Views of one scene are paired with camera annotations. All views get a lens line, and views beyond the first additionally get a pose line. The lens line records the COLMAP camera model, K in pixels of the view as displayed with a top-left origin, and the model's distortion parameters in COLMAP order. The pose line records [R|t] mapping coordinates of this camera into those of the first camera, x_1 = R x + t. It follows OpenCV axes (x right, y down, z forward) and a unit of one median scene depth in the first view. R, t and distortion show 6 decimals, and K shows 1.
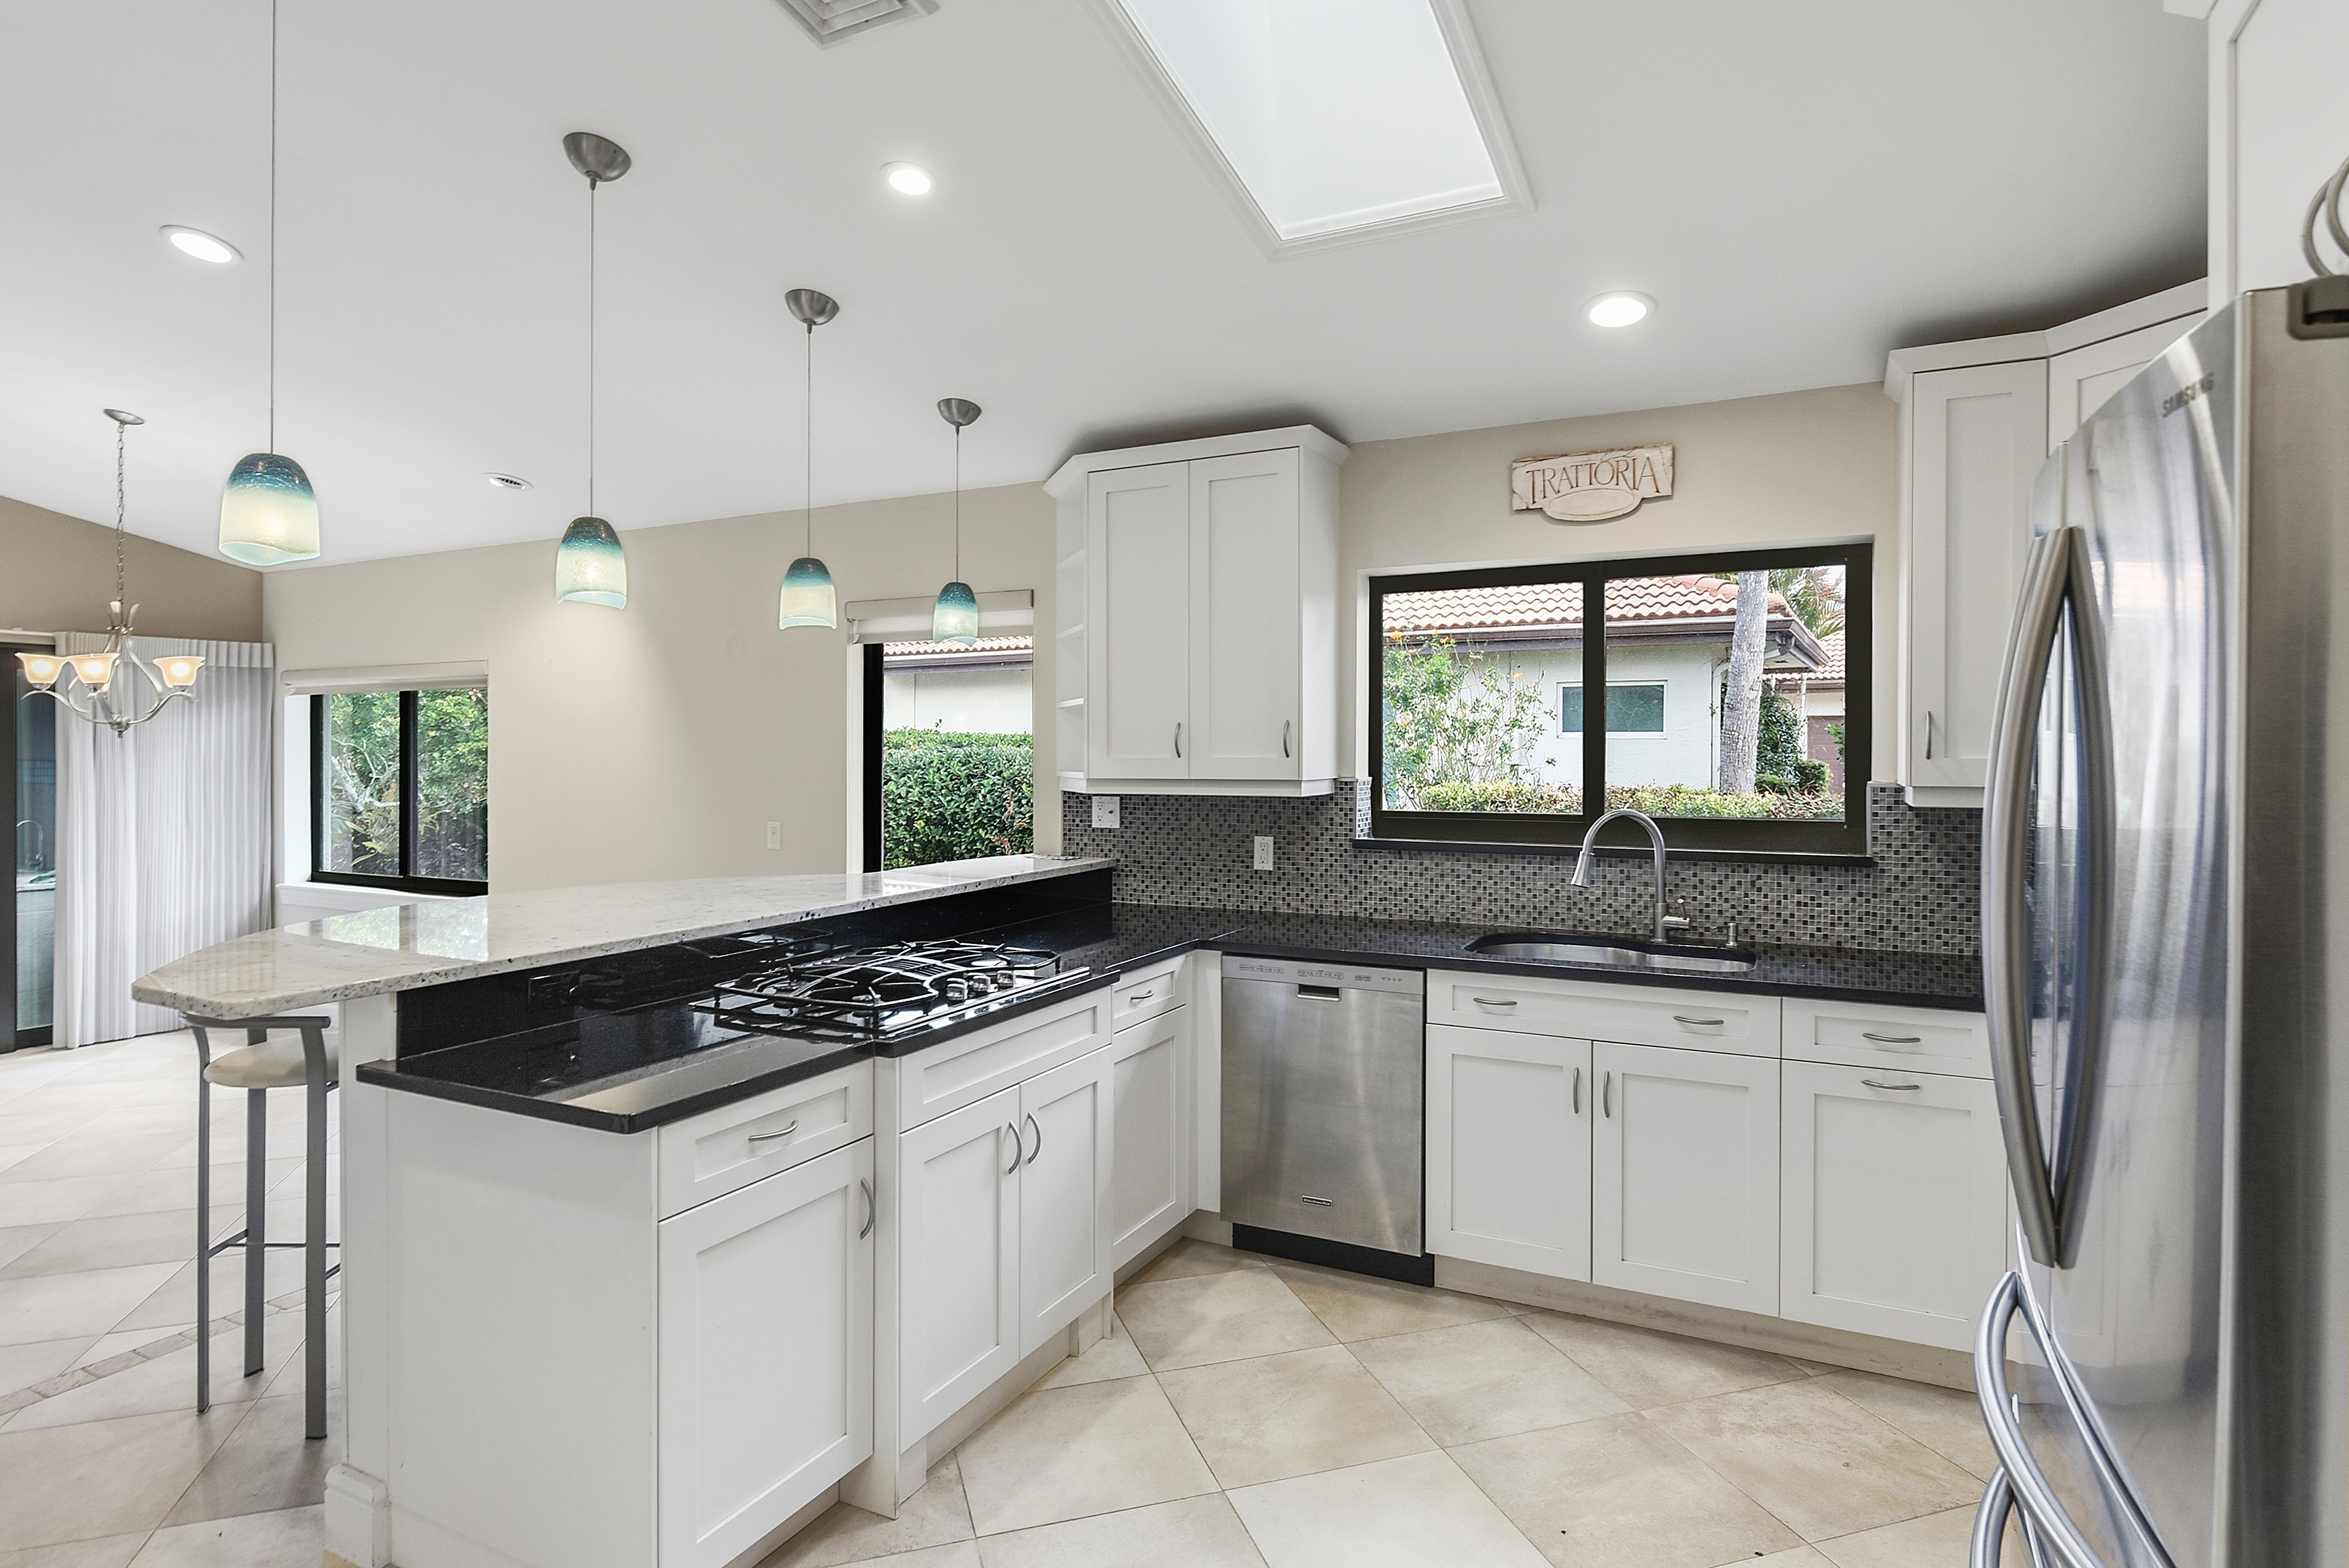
lens RADIAL K [[1229.7, 0, 1187.3], [0, 1229.7, 750.0], [0, 0, 1]] dist [-0.007391, -0.001157]
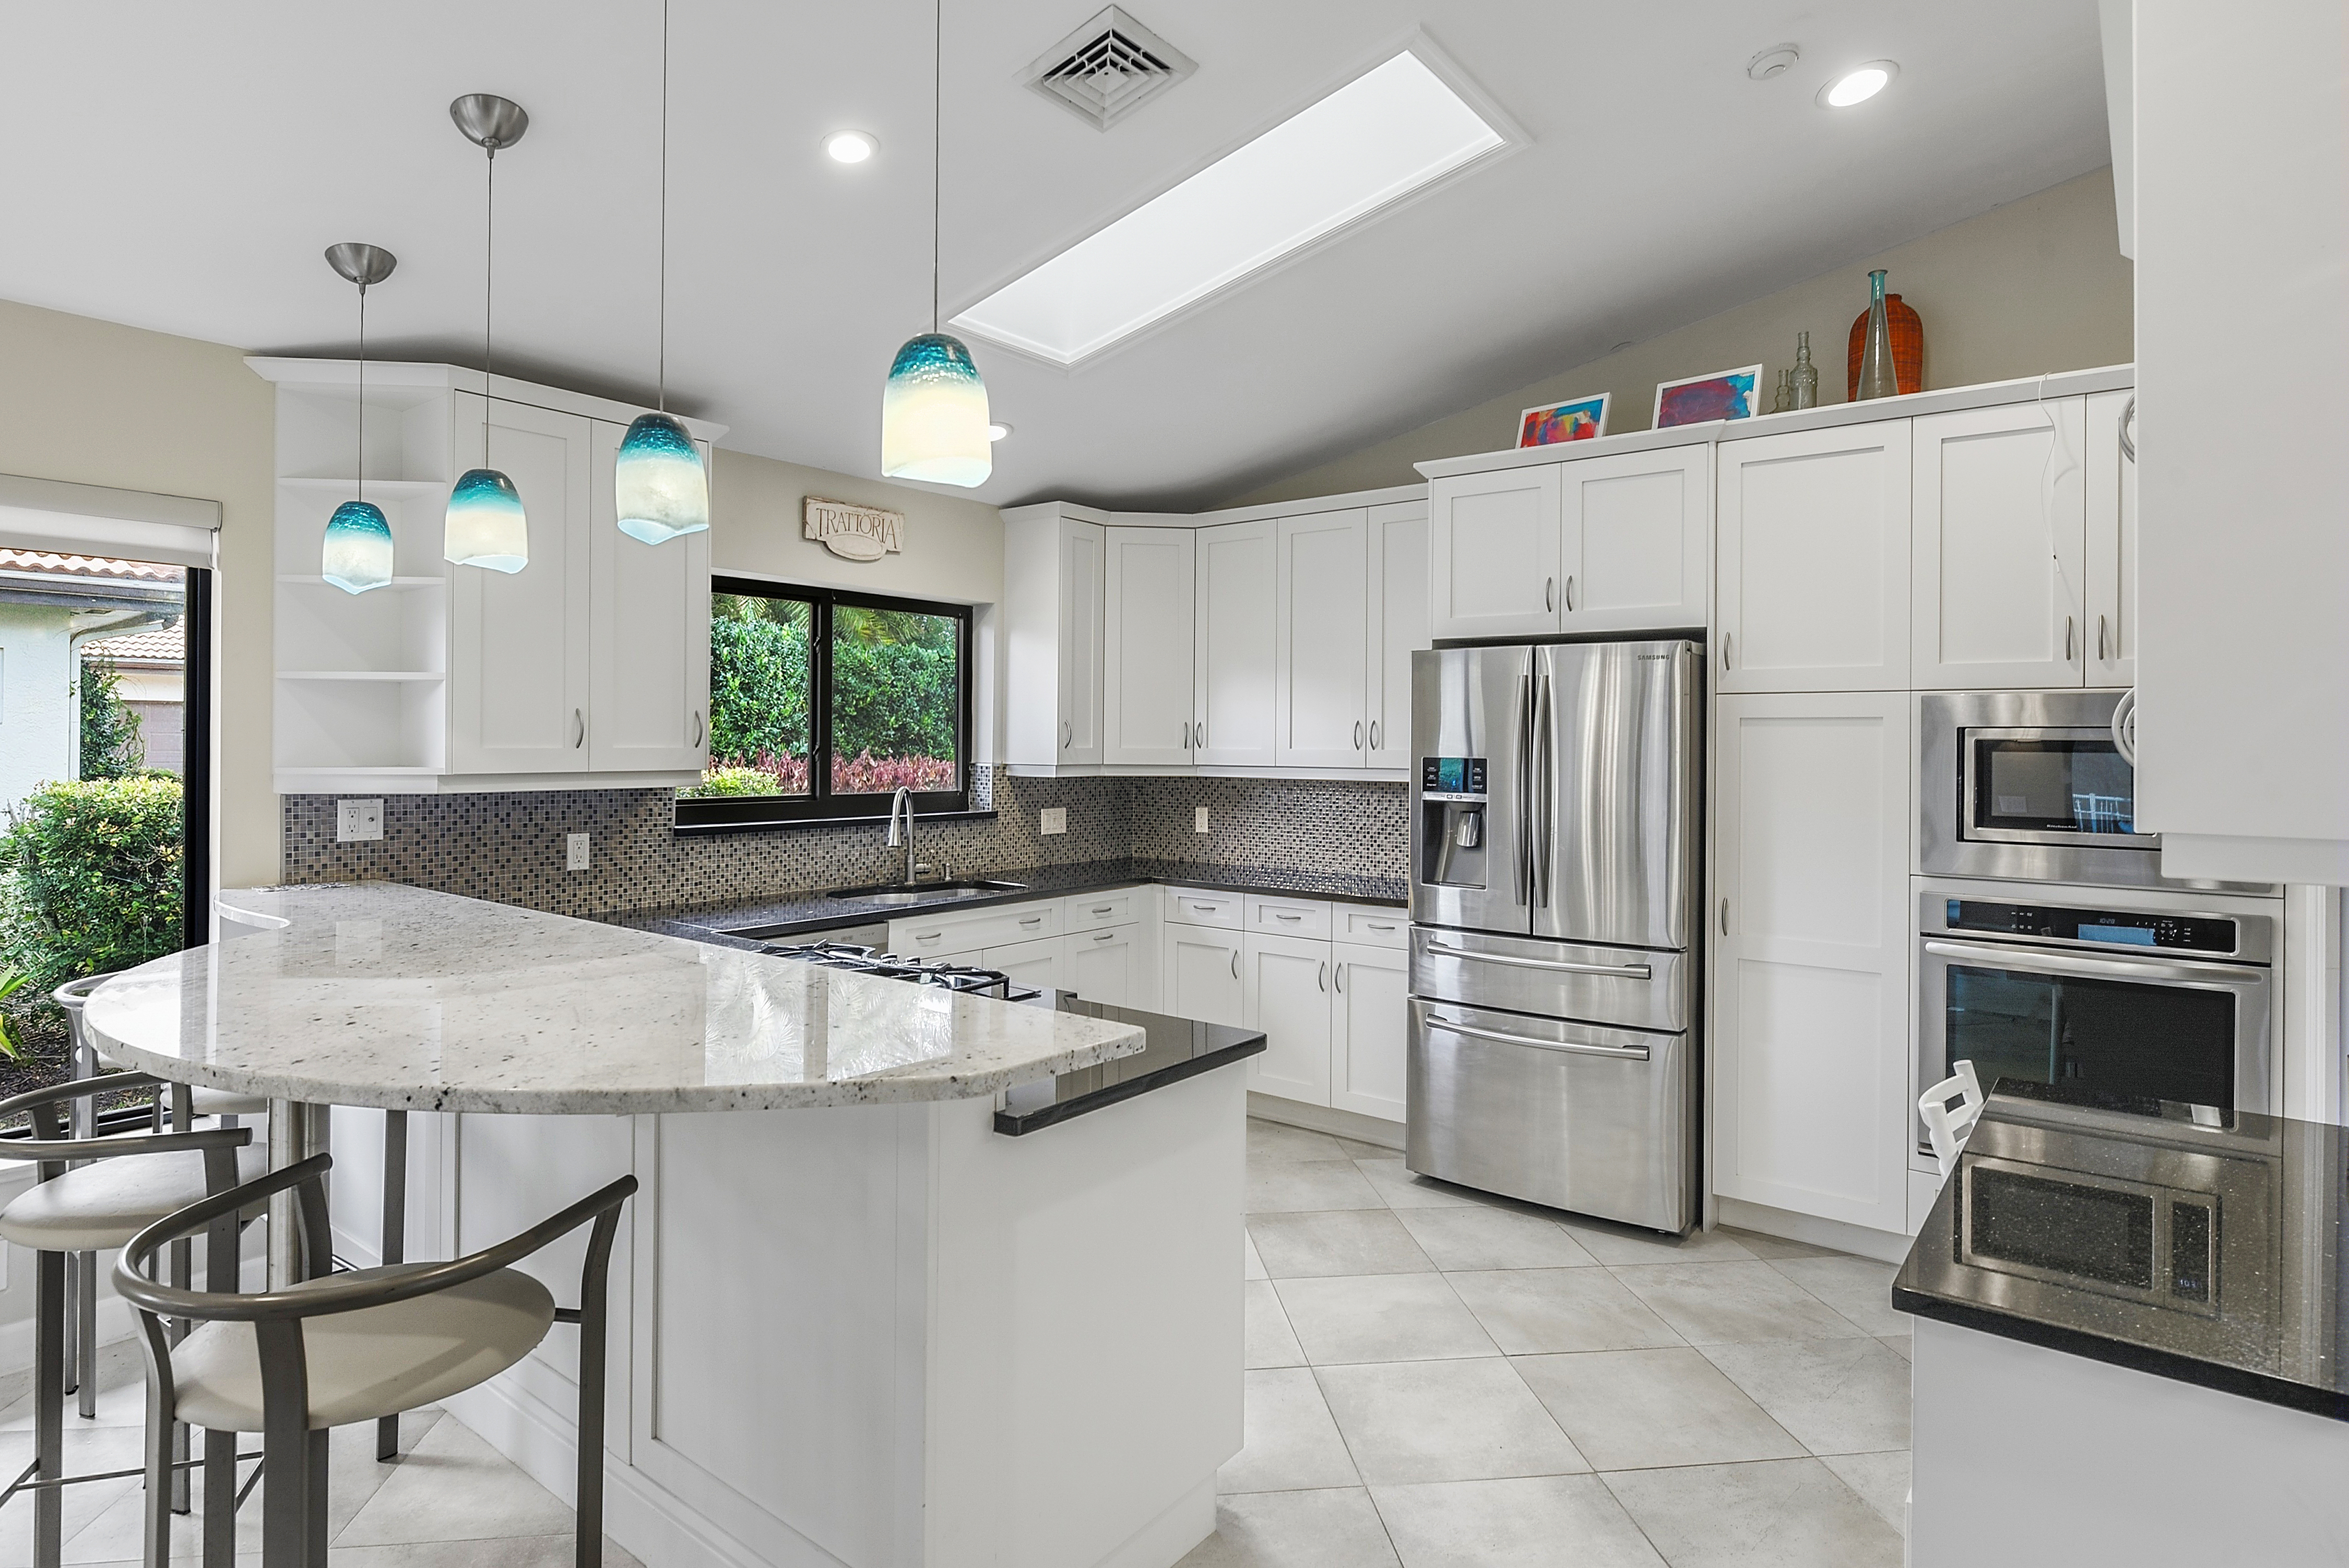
lens RADIAL K [[1229.7, 0, 1152.2], [0, 1229.7, 737.9], [0, 0, 1]] dist [-0.007391, -0.001157]
pose [[0.201911, 0.006589, 0.979382, -0.749544], [-0.006585, 0.999964, -0.005370, 0.000998], [-0.979382, -0.005365, 0.201947, 0.395637]]
